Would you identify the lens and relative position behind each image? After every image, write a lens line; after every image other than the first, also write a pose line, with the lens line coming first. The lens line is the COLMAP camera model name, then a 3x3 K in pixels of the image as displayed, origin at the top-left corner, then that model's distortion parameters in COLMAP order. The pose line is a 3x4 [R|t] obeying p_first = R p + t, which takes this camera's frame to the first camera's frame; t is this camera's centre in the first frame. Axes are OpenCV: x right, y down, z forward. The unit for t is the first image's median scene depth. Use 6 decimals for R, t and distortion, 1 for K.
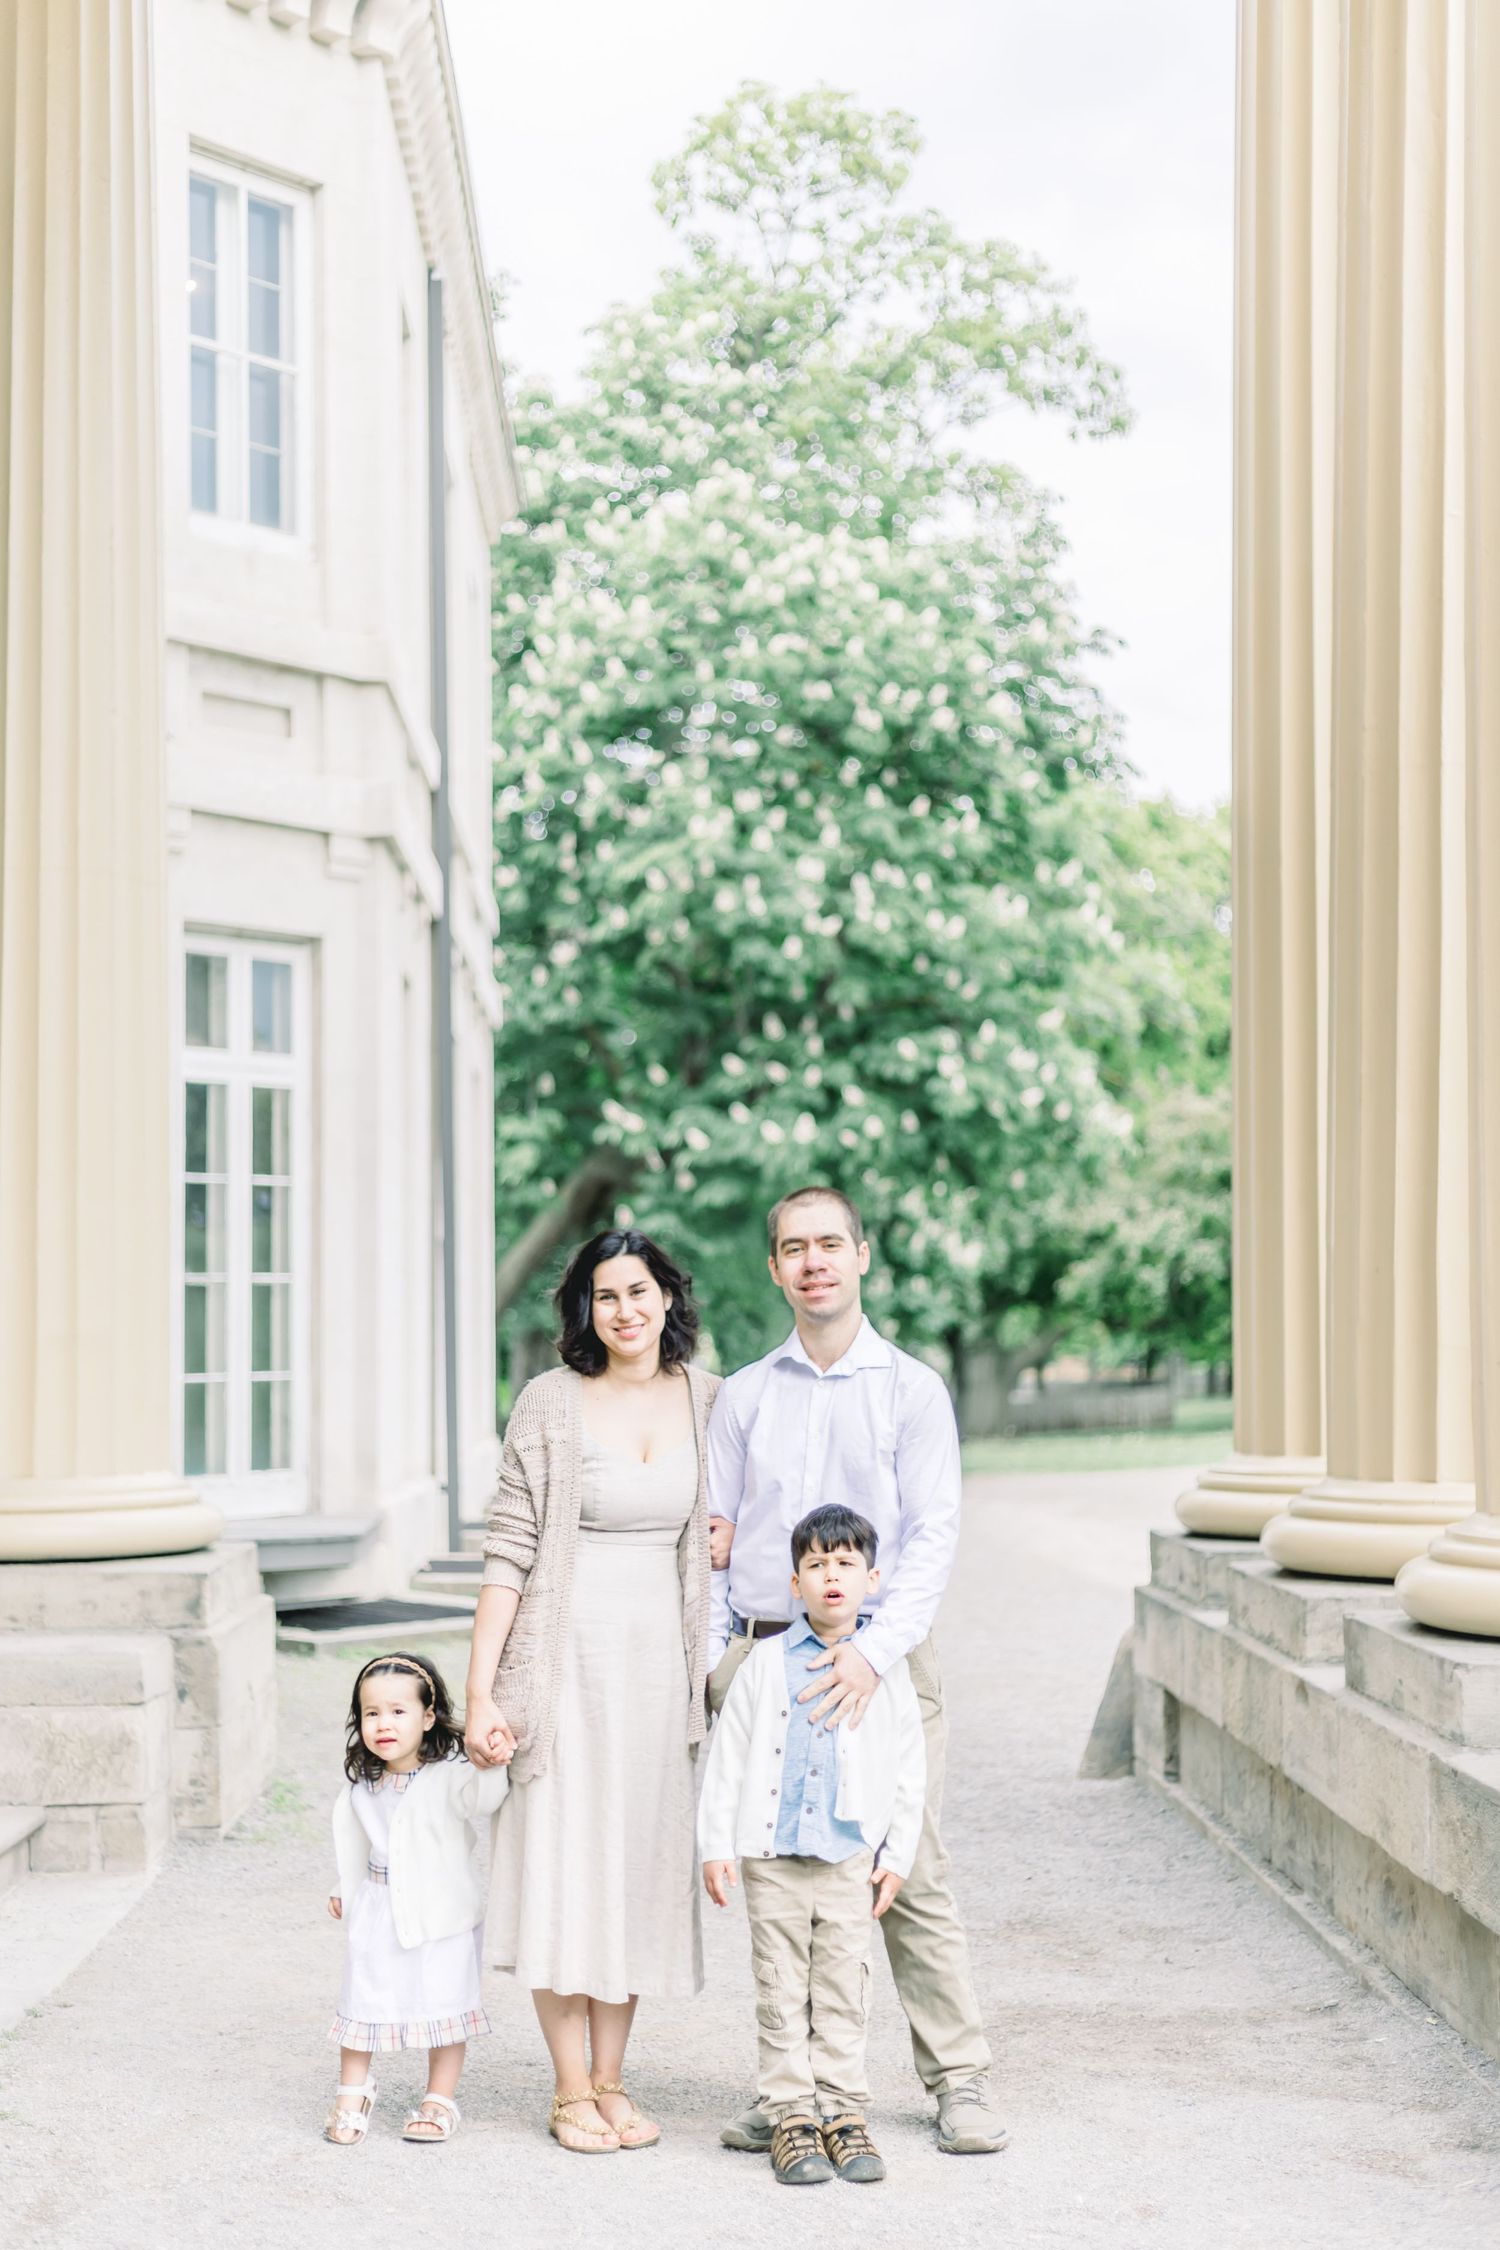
lens RADIAL K [[3832.8, 0, 750.0], [0, 3832.8, 1125.0], [0, 0, 1]] dist [0.097568, 0.073128]
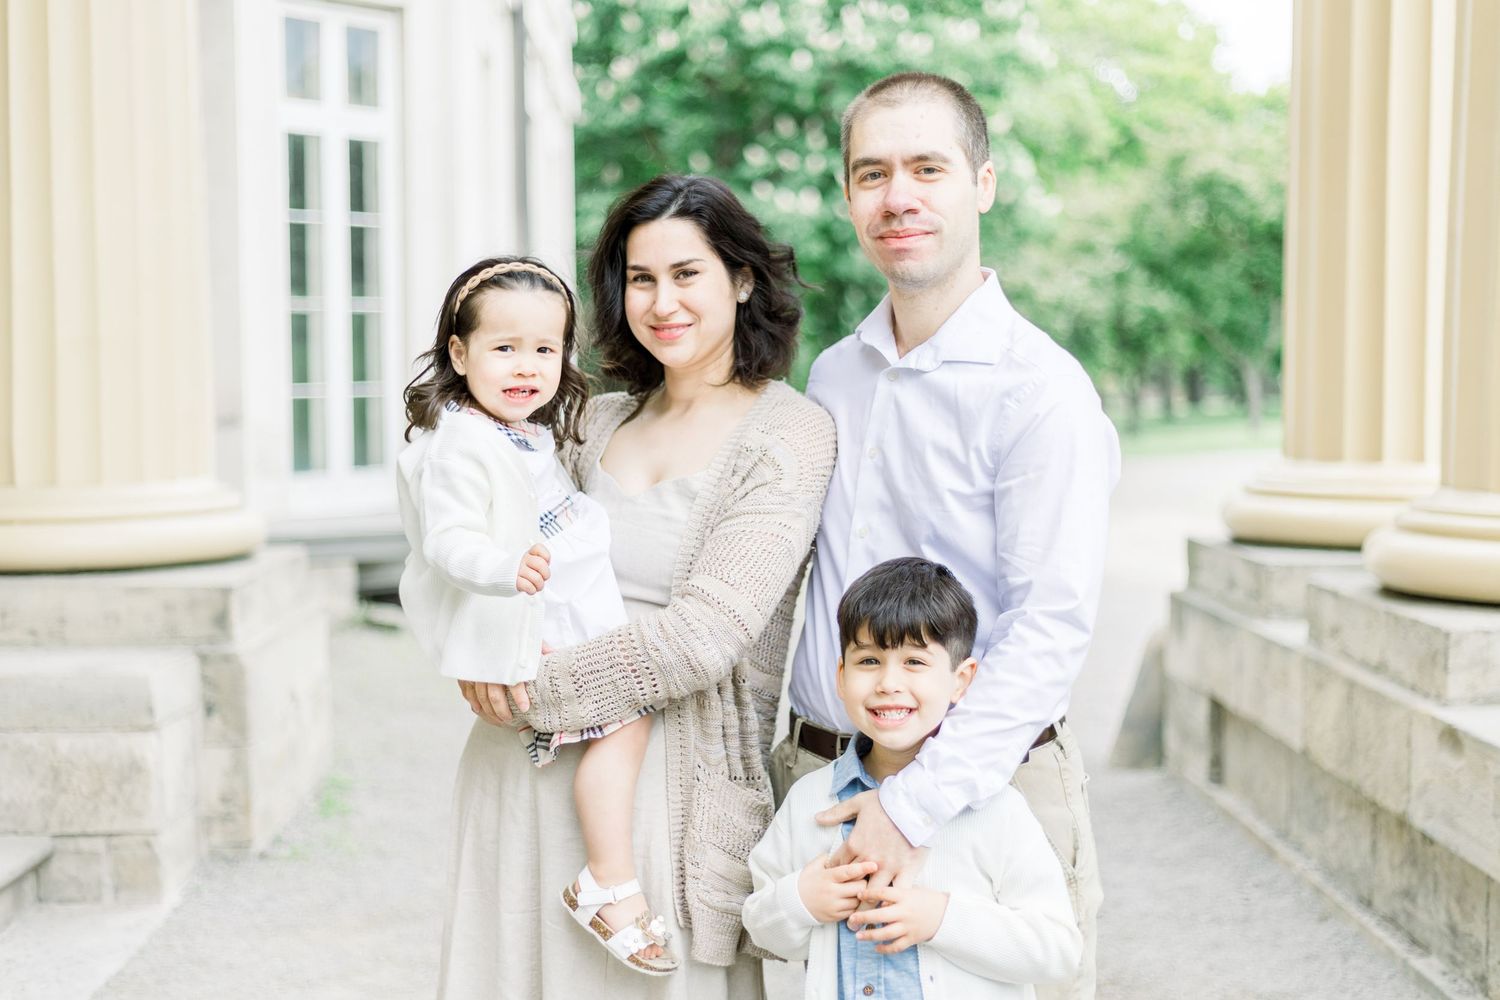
lens RADIAL K [[2555.2, 0, 750.0], [0, 2555.2, 500.0], [0, 0, 1]] dist [0.097568, 0.073128]
pose [[0.999993, -0.000835, -0.003729, -0.009842], [0.001222, 0.994445, 0.105246, 0.028224], [0.003620, -0.105250, 0.994439, 0.370089]]
